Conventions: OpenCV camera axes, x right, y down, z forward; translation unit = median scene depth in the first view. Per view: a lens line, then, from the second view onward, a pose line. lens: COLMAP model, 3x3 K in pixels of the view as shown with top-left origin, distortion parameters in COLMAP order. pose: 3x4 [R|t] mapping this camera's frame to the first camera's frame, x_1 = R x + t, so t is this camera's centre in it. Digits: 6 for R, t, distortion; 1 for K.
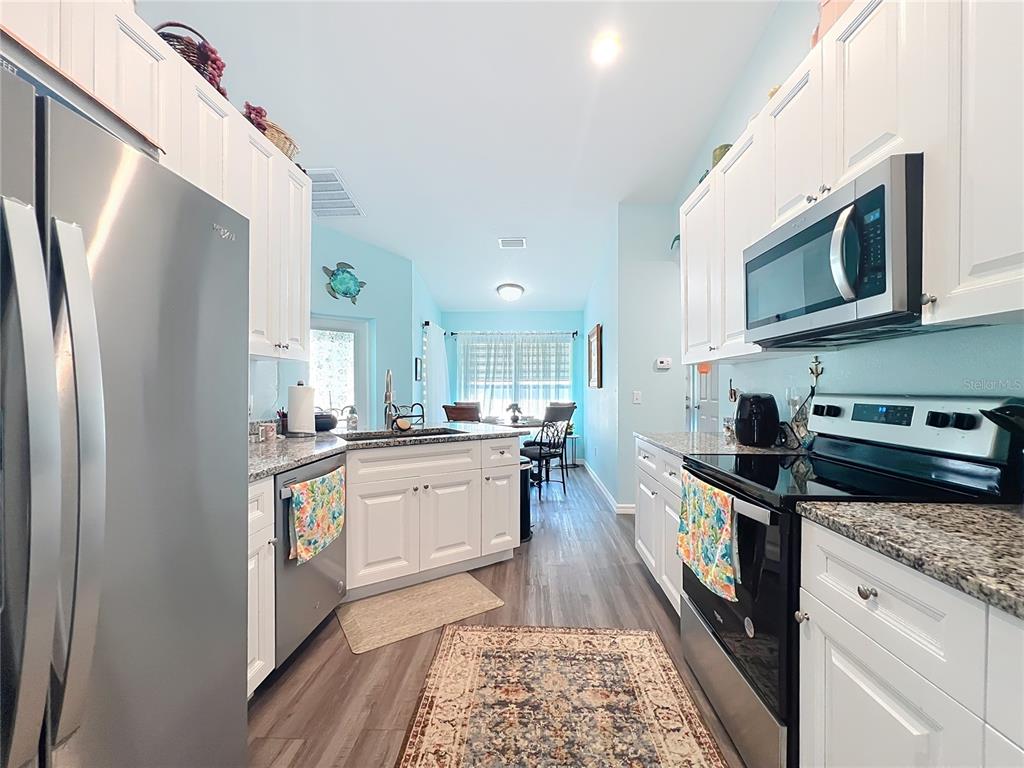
lens RADIAL K [[419.0, 0, 510.3], [0, 419.0, 386.7], [0, 0, 1]] dist [0.003184, 0.000400]
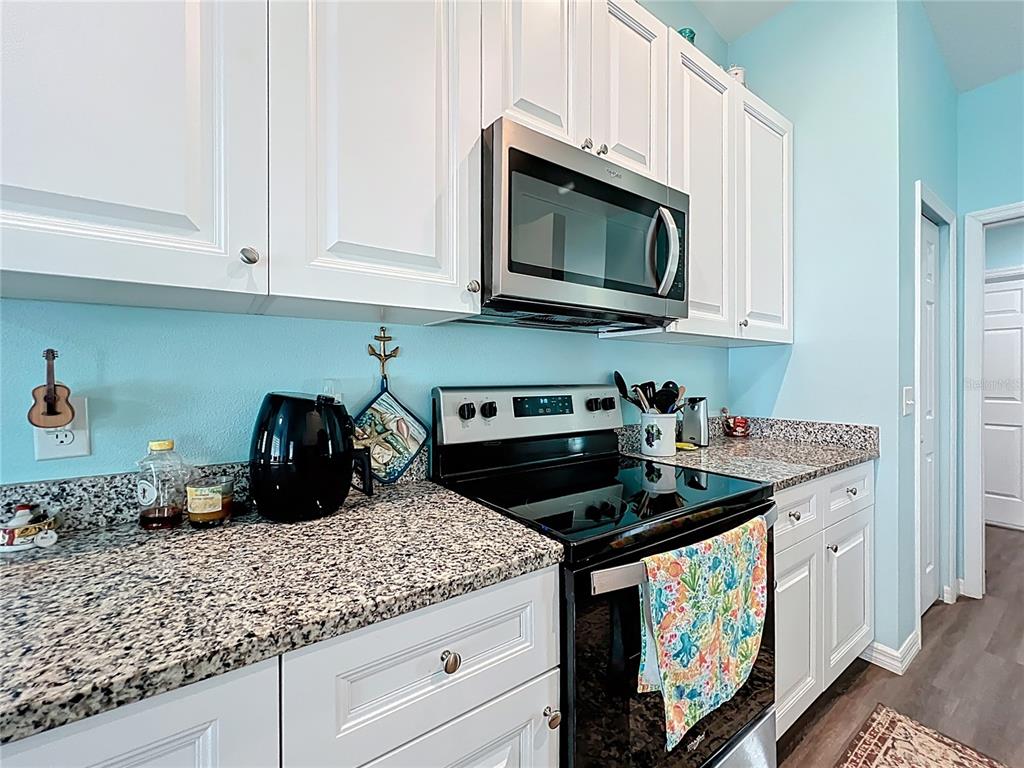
lens RADIAL K [[419.0, 0, 511.1], [0, 419.0, 380.9], [0, 0, 1]] dist [0.003184, 0.000400]
pose [[-0.610369, -0.001415, 0.792116, 0.164243], [0.000322, 0.999998, 0.002034, 0.006114], [-0.792117, 0.001497, -0.610367, 1.581500]]
